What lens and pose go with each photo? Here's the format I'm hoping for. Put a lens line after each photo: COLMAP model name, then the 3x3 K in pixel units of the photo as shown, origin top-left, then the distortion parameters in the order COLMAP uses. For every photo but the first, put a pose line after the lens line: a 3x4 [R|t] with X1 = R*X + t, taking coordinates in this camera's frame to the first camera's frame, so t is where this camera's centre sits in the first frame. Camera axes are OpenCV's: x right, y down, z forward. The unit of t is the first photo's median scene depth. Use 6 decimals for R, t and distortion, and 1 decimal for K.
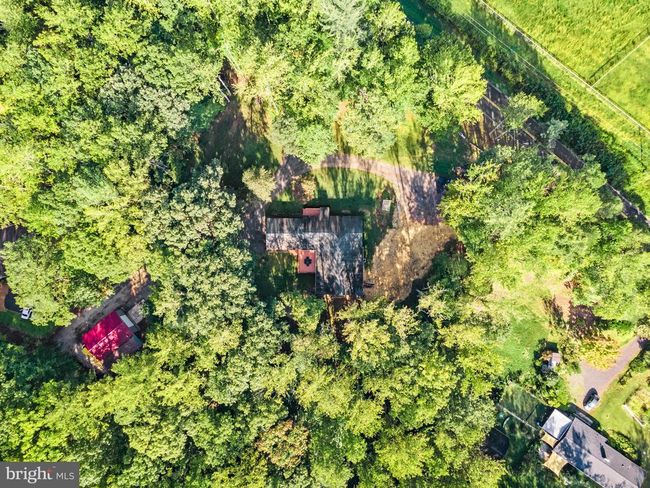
lens RADIAL K [[456.8, 0, 324.7], [0, 456.8, 243.5], [0, 0, 1]] dist [-0.001923, -0.003359]
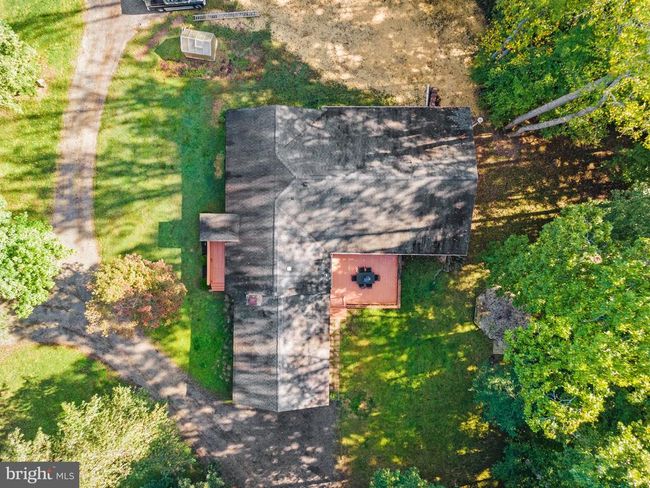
lens RADIAL K [[456.8, 0, 326.0], [0, 456.8, 244.2], [0, 0, 1]] dist [-0.001923, -0.003359]
pose [[0.001846, -0.999942, -0.010587, -0.008995], [0.999790, 0.002061, -0.020401, 0.016819], [0.020422, -0.010548, 0.999736, 0.659855]]
